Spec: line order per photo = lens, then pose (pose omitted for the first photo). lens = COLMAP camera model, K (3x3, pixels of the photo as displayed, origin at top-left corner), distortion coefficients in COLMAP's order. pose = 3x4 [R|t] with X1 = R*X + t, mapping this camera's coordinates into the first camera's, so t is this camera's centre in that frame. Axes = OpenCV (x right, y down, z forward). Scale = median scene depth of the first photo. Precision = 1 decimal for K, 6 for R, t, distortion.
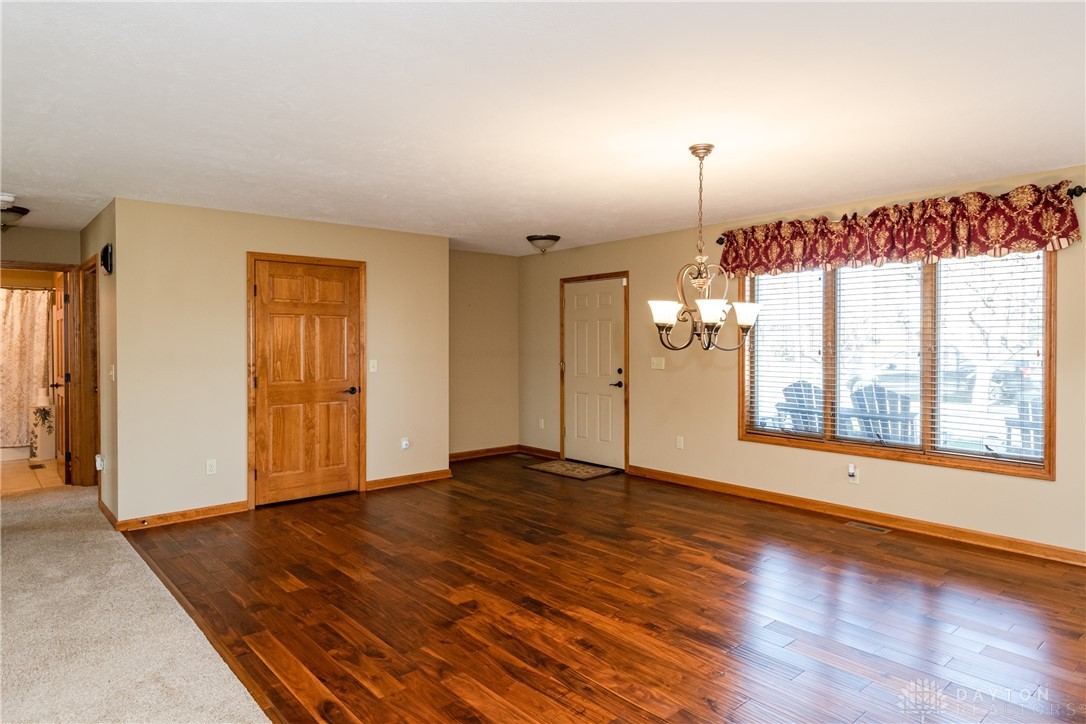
lens RADIAL K [[674.7, 0, 534.1], [0, 674.7, 331.4], [0, 0, 1]] dist [0.037915, -0.033838]
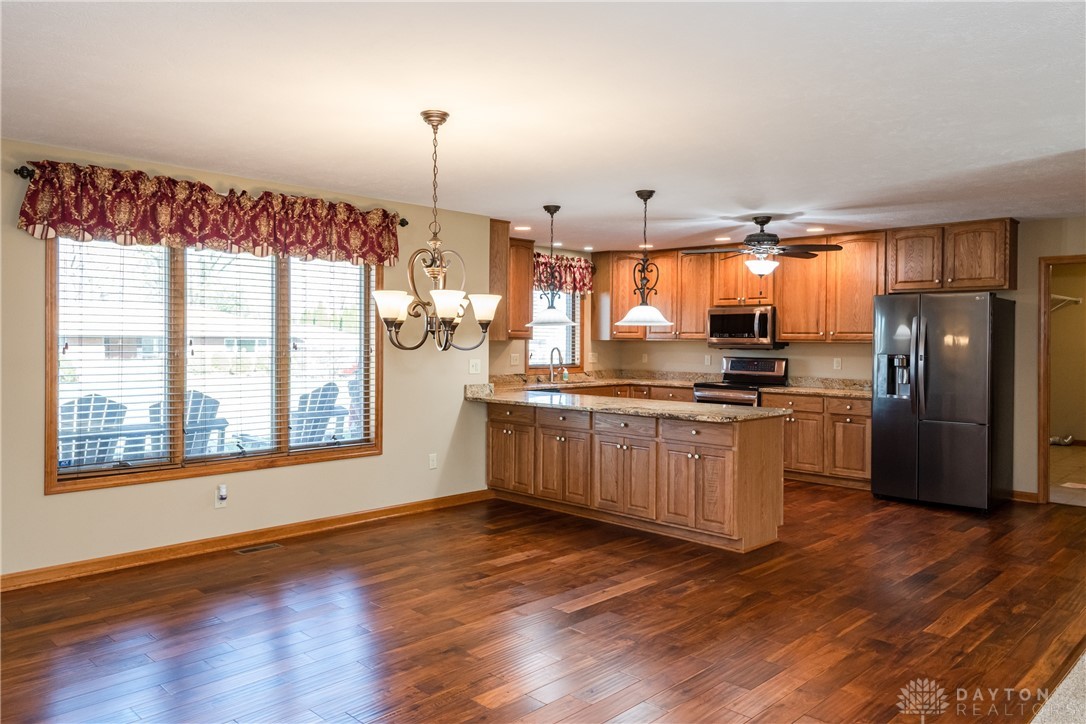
lens RADIAL K [[802.0, 0, 546.1], [0, 802.0, 340.9], [0, 0, 1]] dist [0.046804, -0.044190]
pose [[-0.111271, -0.000505, 0.993790, -0.565969], [-0.020783, 0.999782, -0.001819, 0.009741], [-0.993573, -0.020856, -0.111257, 0.702173]]
